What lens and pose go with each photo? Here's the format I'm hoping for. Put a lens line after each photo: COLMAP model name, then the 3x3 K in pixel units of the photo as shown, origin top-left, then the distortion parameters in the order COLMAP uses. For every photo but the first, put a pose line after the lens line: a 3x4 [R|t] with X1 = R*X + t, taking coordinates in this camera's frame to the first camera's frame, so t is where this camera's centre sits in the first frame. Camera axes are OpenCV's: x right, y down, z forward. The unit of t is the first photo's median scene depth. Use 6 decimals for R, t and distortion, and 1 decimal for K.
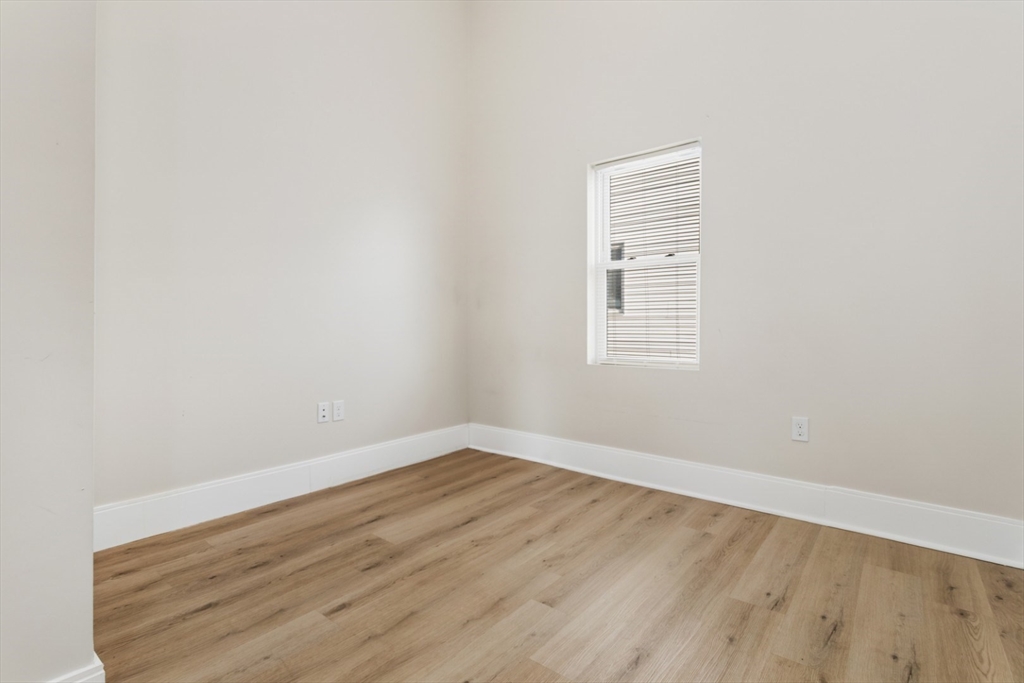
lens RADIAL K [[490.8, 0, 517.0], [0, 490.8, 336.4], [0, 0, 1]] dist [0.002519, -0.001455]
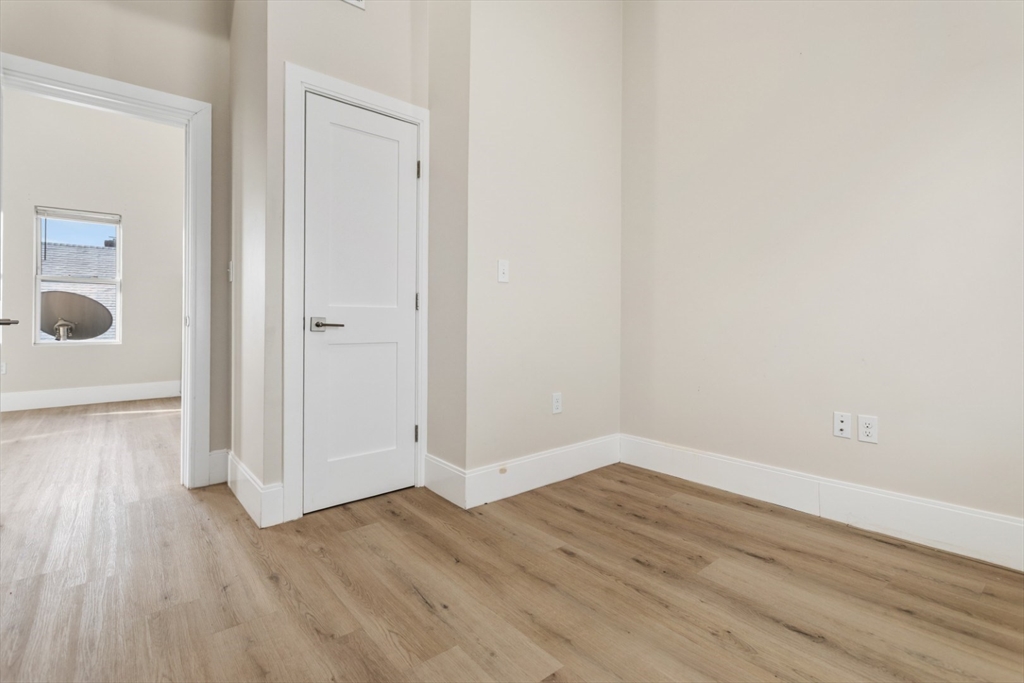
lens RADIAL K [[490.8, 0, 513.5], [0, 490.8, 320.0], [0, 0, 1]] dist [0.002519, -0.001455]
pose [[-0.216011, -0.001297, -0.976390, 0.676195], [-0.011385, 0.999934, 0.001191, -0.011160], [0.976325, 0.011374, -0.216011, 0.906442]]
